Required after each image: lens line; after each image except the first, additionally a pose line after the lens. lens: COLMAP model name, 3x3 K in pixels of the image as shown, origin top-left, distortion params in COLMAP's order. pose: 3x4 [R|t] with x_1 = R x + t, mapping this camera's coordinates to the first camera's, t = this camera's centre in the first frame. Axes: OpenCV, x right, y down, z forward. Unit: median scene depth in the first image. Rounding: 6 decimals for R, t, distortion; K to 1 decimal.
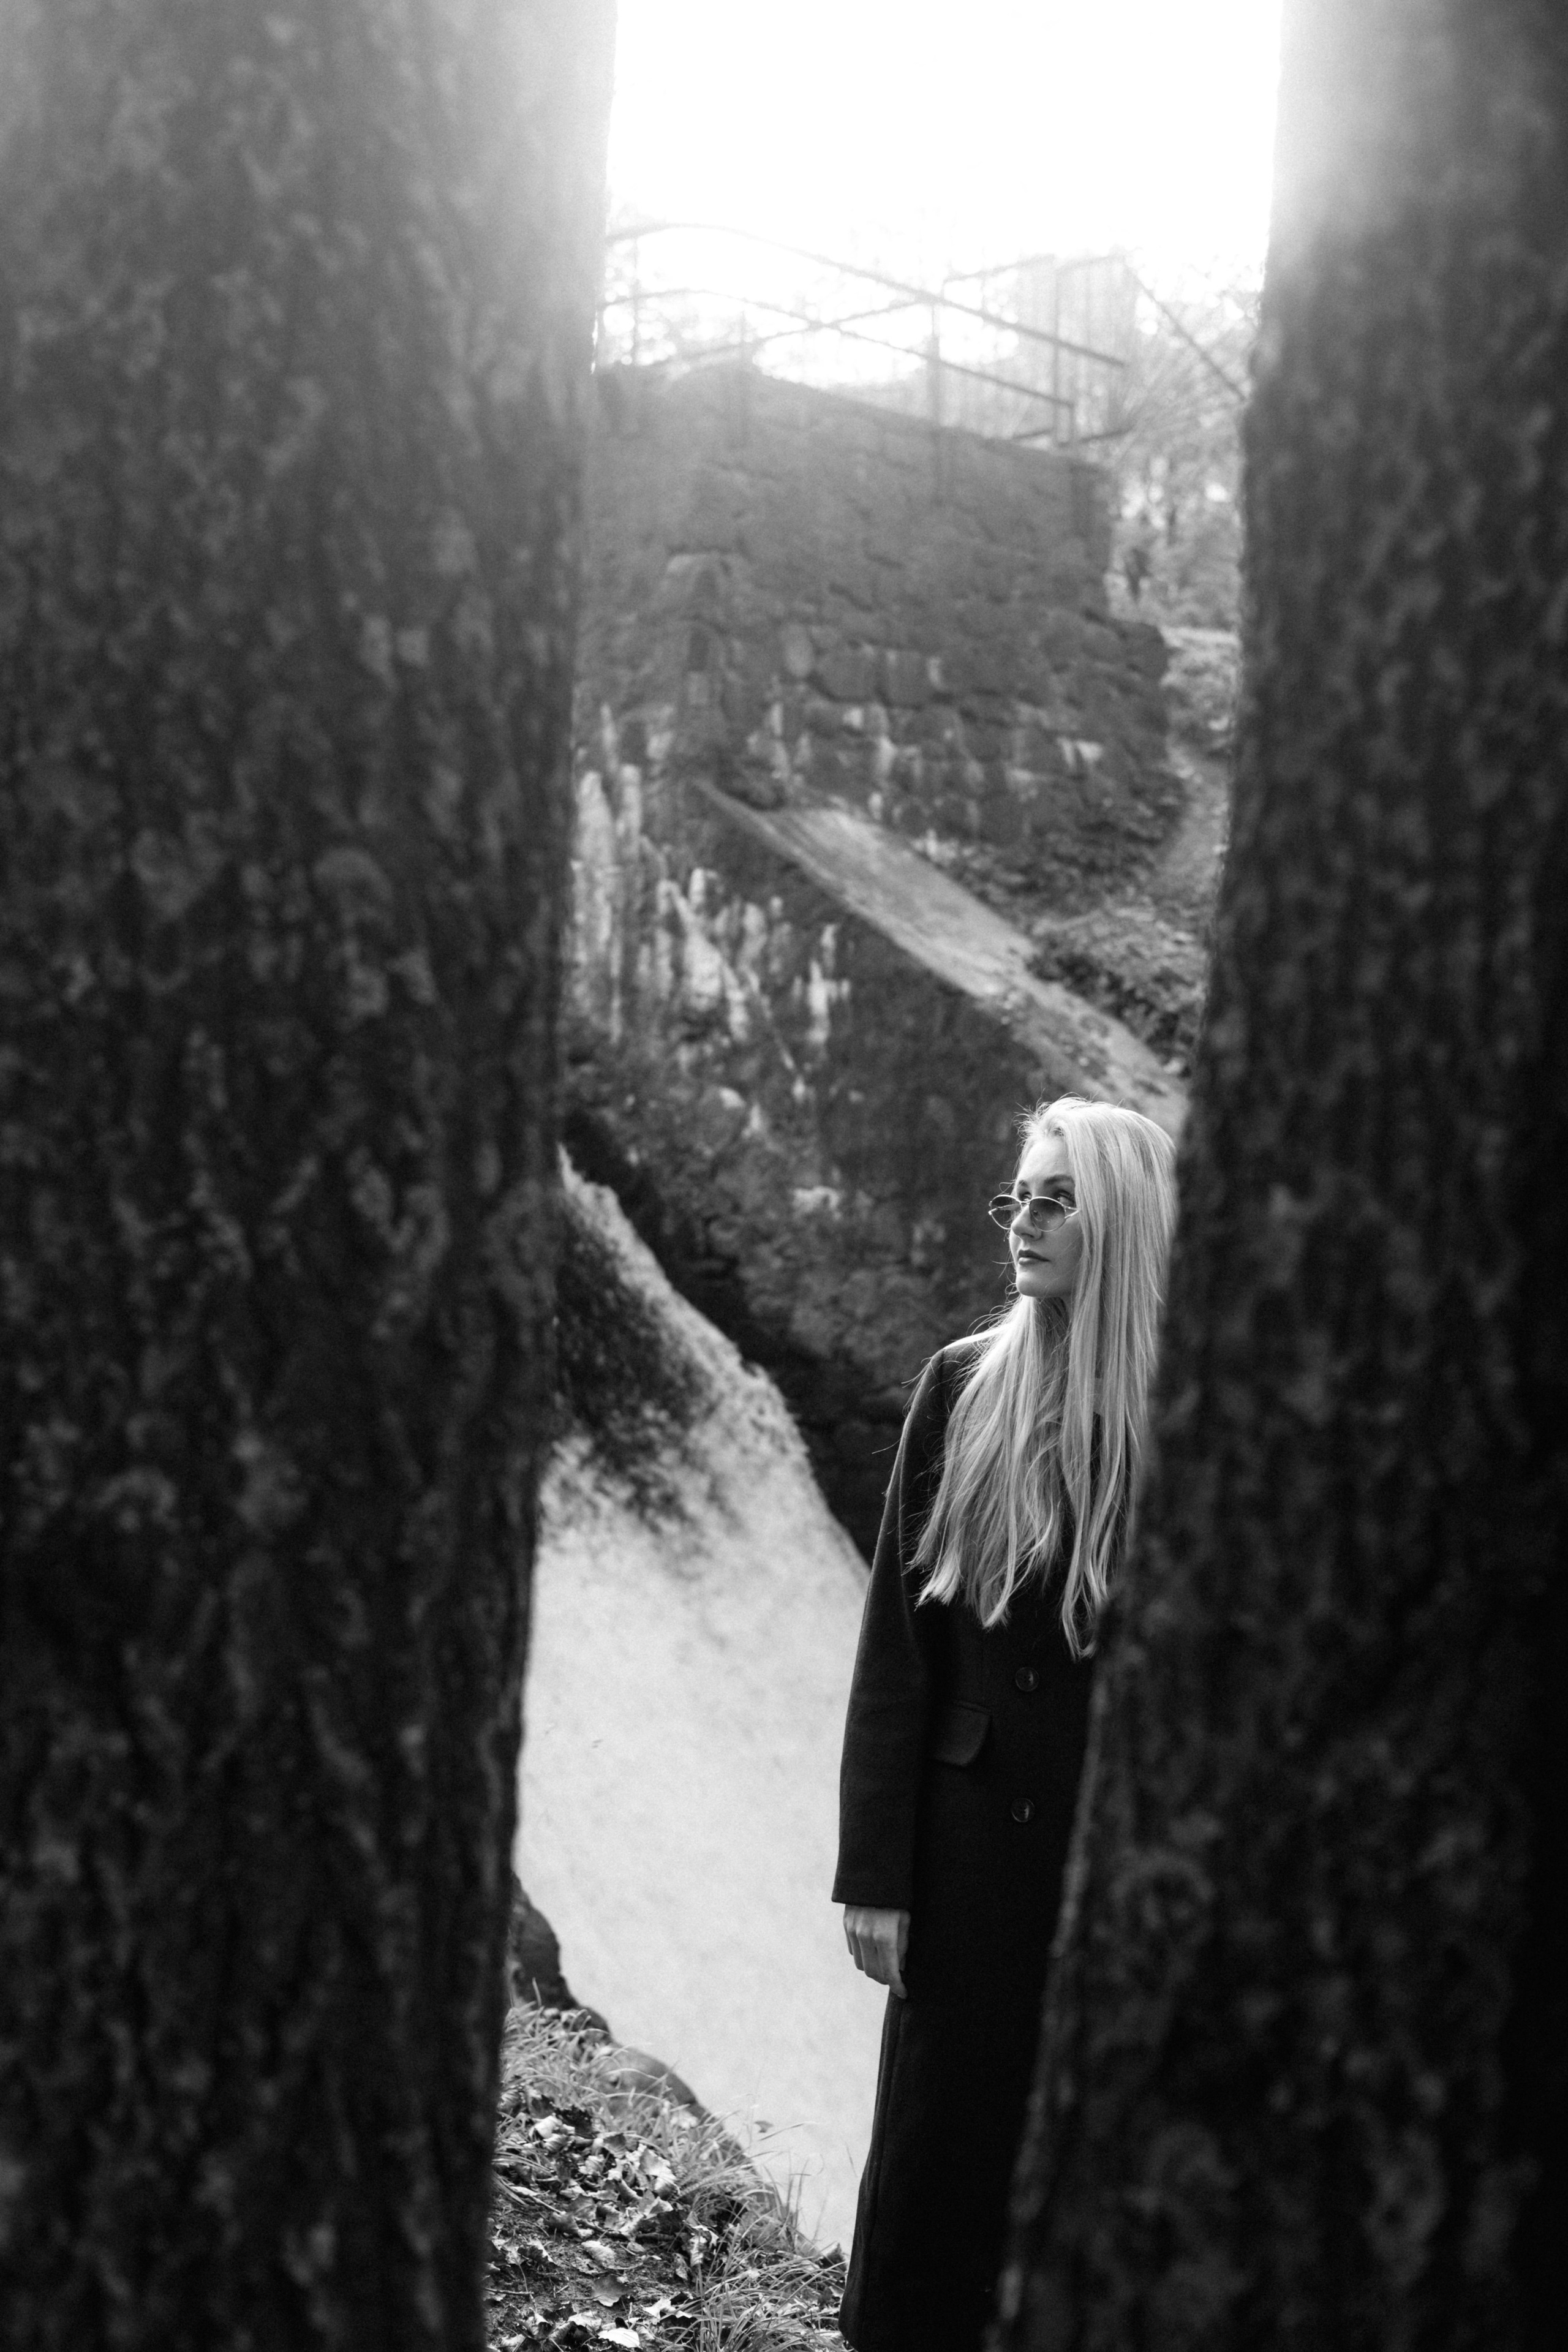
lens RADIAL K [[3296.5, 0, 784.1], [0, 3296.5, 1191.9], [0, 0, 1]] dist [0.019143, 0.000000]
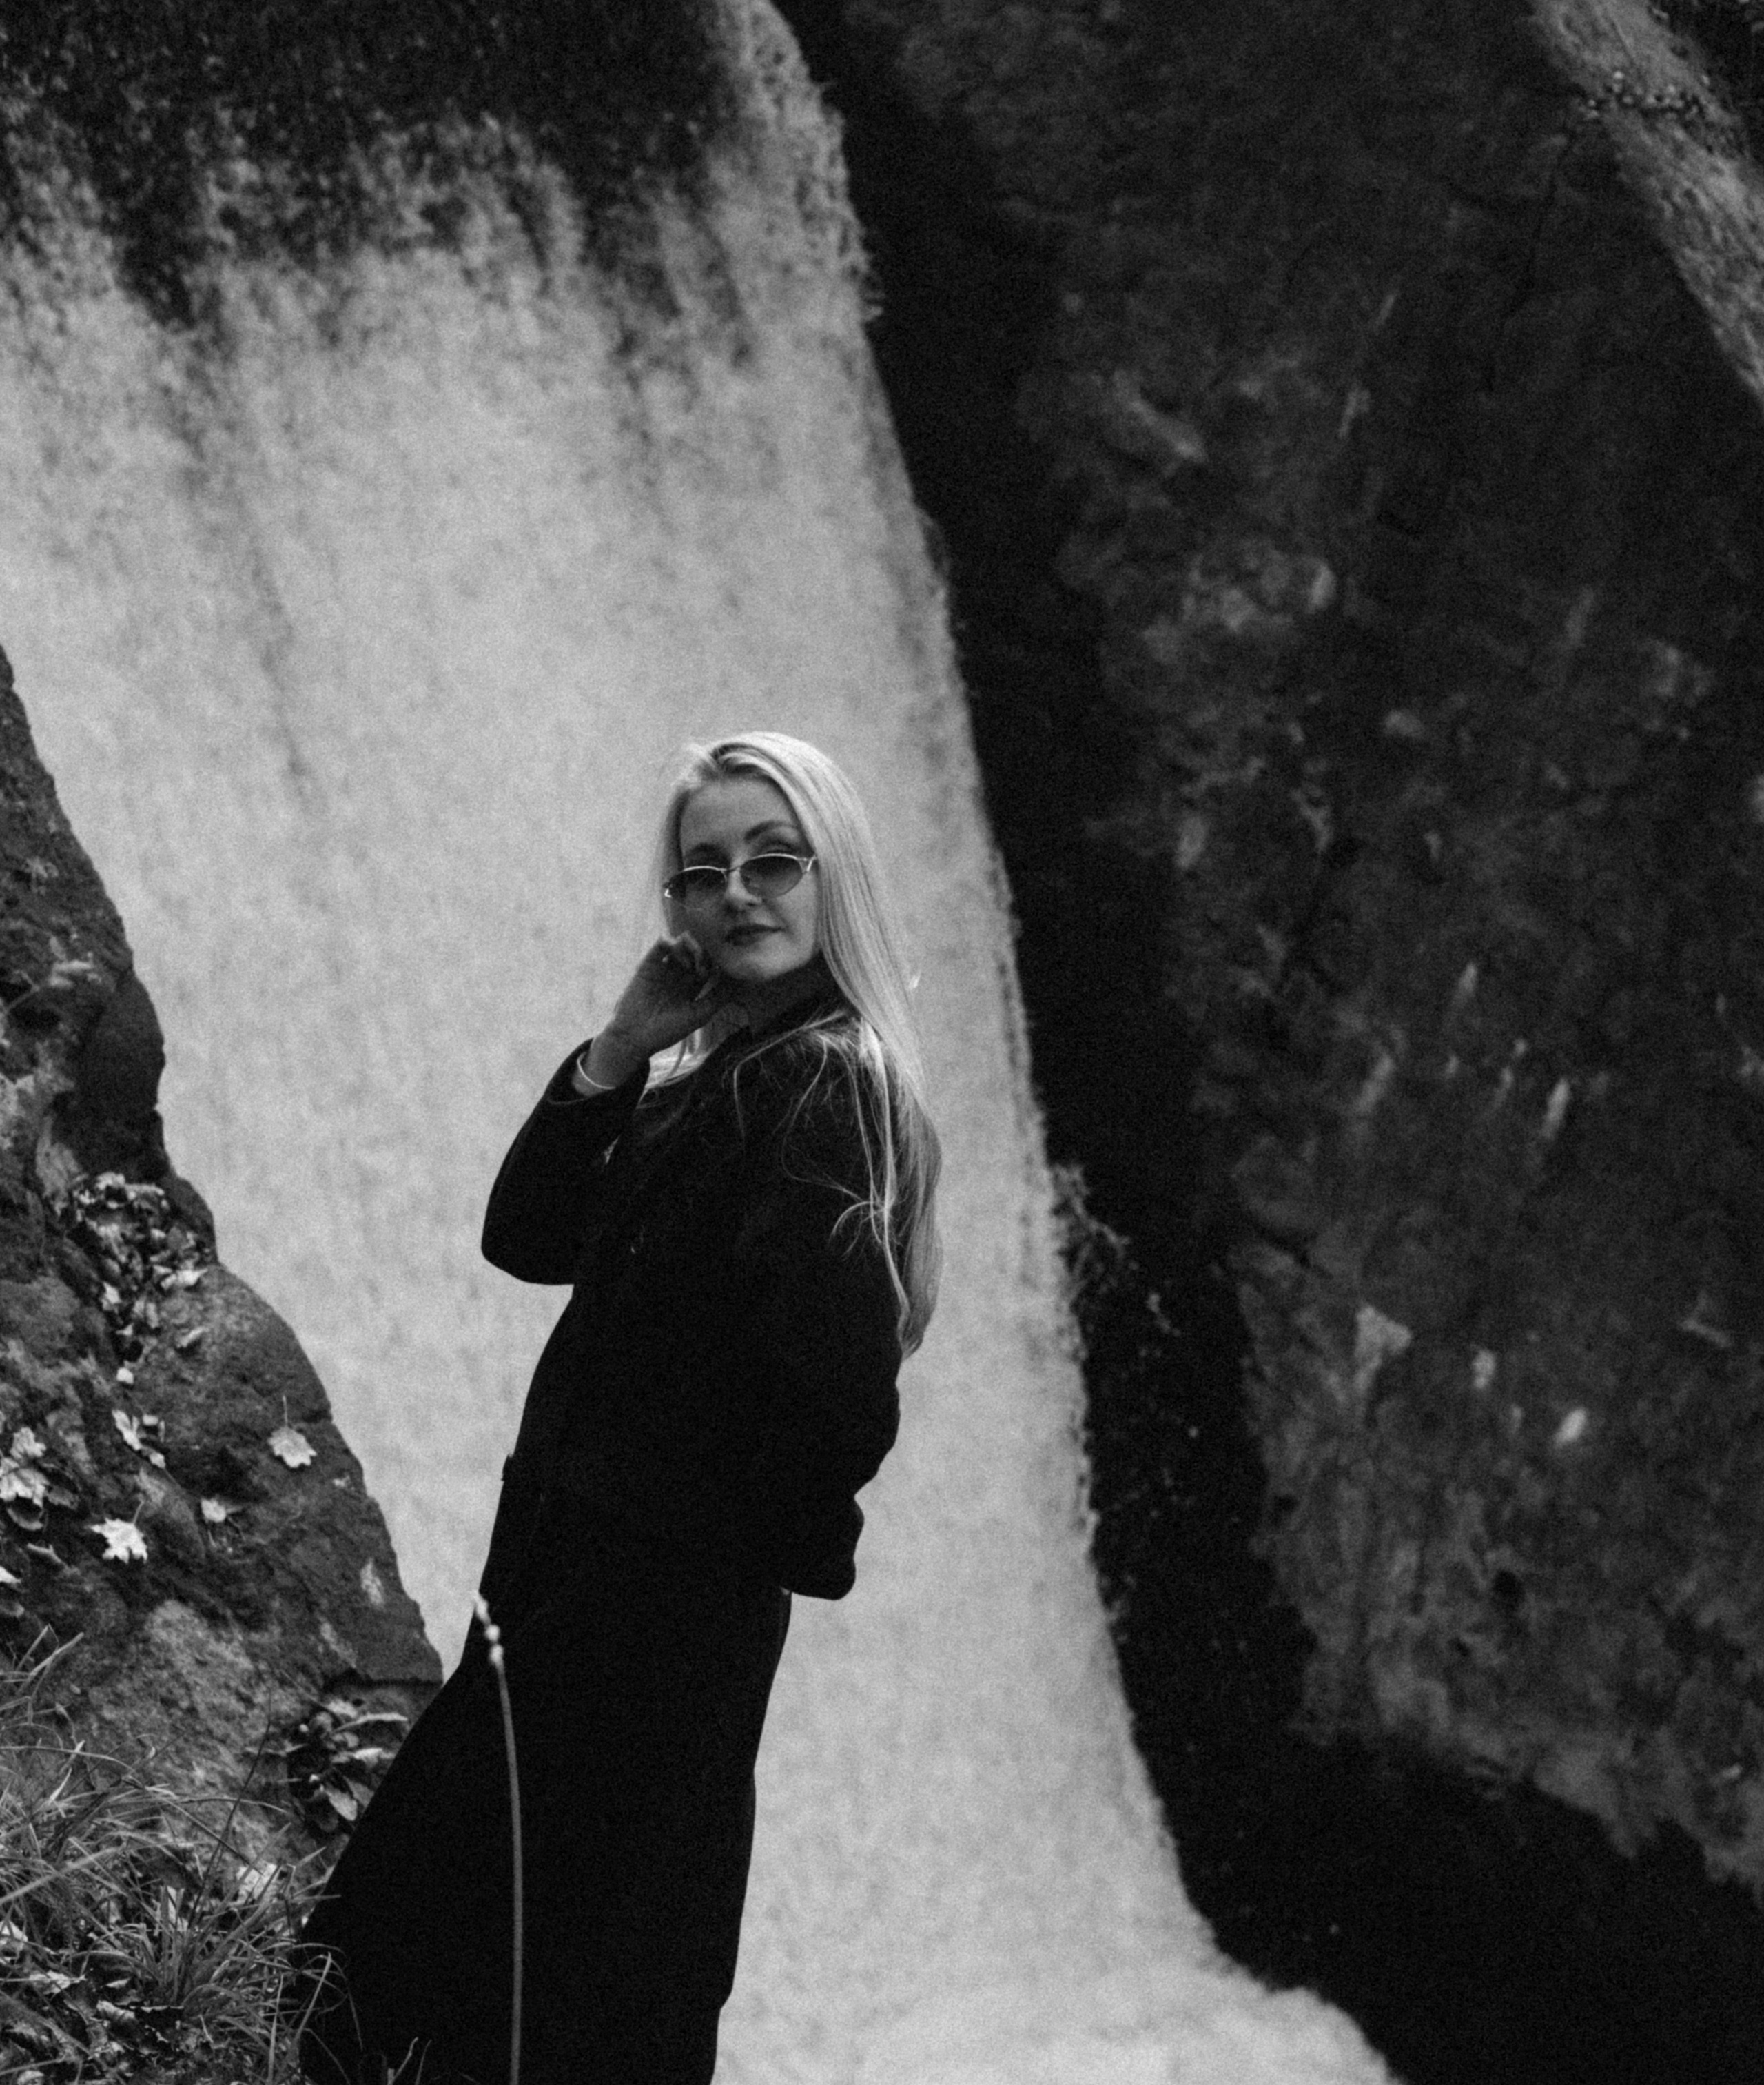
lens RADIAL K [[3690.4, 0, 858.7], [0, 3690.4, 1330.6], [0, 0, 1]] dist [0.008858, 0.000000]
pose [[0.958361, 0.272141, 0.086504, 0.000484], [-0.284999, 0.892585, 0.349382, 0.011697], [0.017869, -0.359488, 0.932979, 0.215576]]
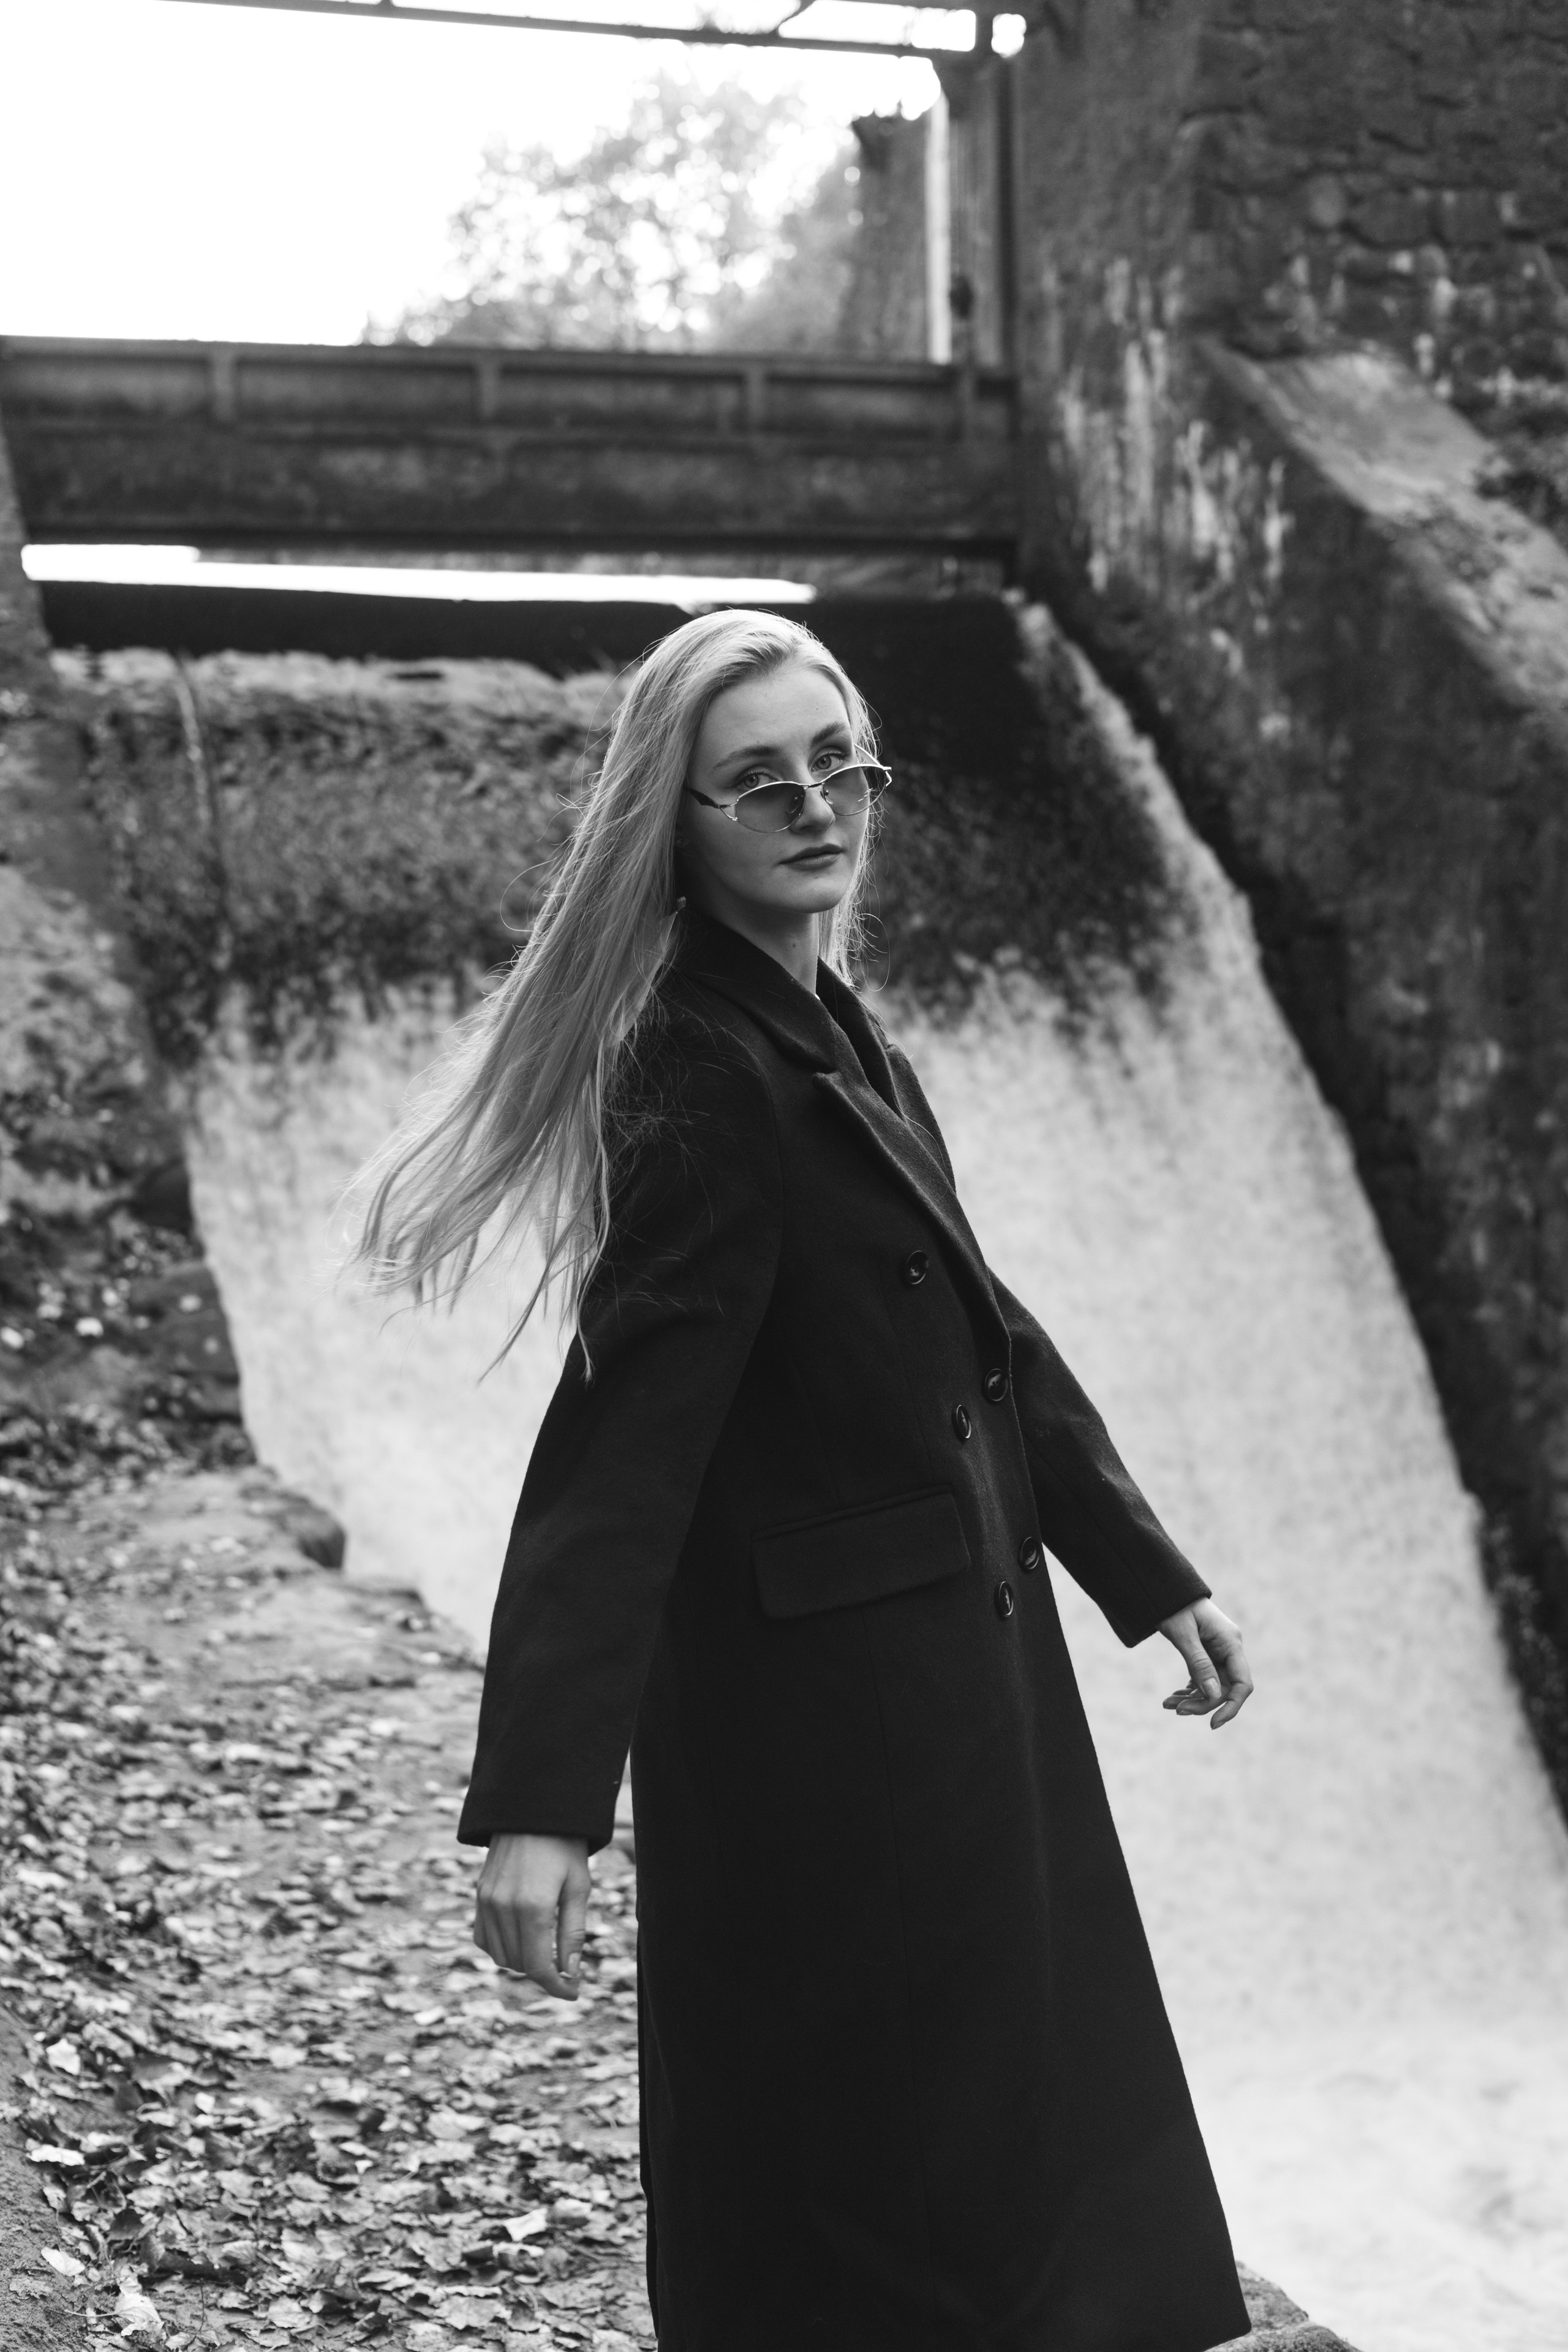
lens RADIAL K [[3296.5, 0, 794.3], [0, 3296.5, 1197.9], [0, 0, 1]] dist [0.019143, 0.000000]
pose [[0.879344, 0.014958, -0.475953, 0.381106], [0.021449, 0.997248, 0.070968, 0.074276], [0.475705, -0.072614, 0.876603, -0.003638]]
